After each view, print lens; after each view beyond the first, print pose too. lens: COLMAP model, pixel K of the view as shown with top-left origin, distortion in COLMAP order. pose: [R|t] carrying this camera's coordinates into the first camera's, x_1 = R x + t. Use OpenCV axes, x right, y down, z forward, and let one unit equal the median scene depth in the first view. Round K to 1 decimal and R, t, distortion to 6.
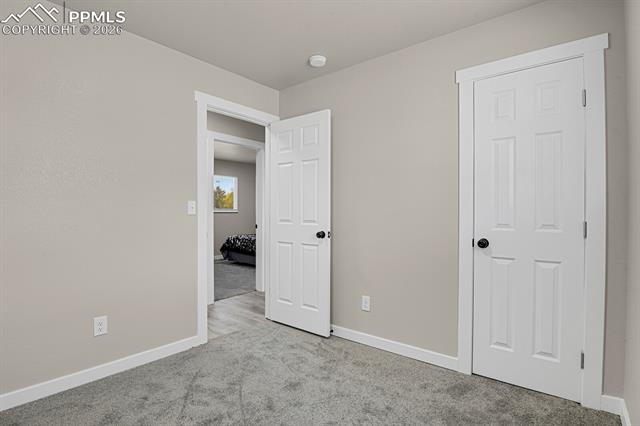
lens RADIAL K [[320.6, 0, 319.1], [0, 320.6, 216.3], [0, 0, 1]] dist [0.003877, 0.000361]
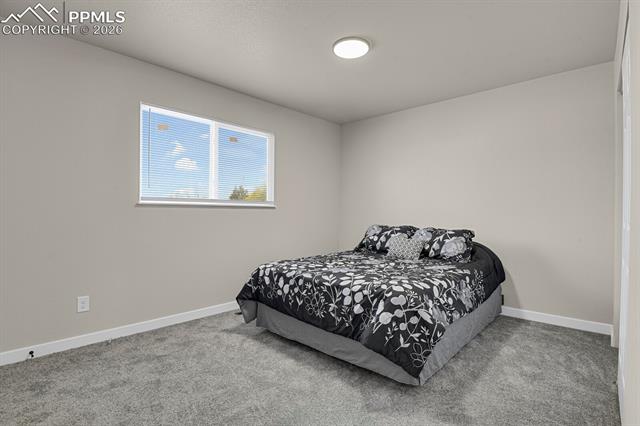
lens RADIAL K [[320.6, 0, 314.9], [0, 320.6, 212.7], [0, 0, 1]] dist [0.003877, 0.000361]
pose [[0.997065, 0.001667, -0.076546, -0.182281], [-0.002657, 0.999914, -0.012840, 0.000913], [0.076518, 0.013005, 0.996983, 0.611480]]
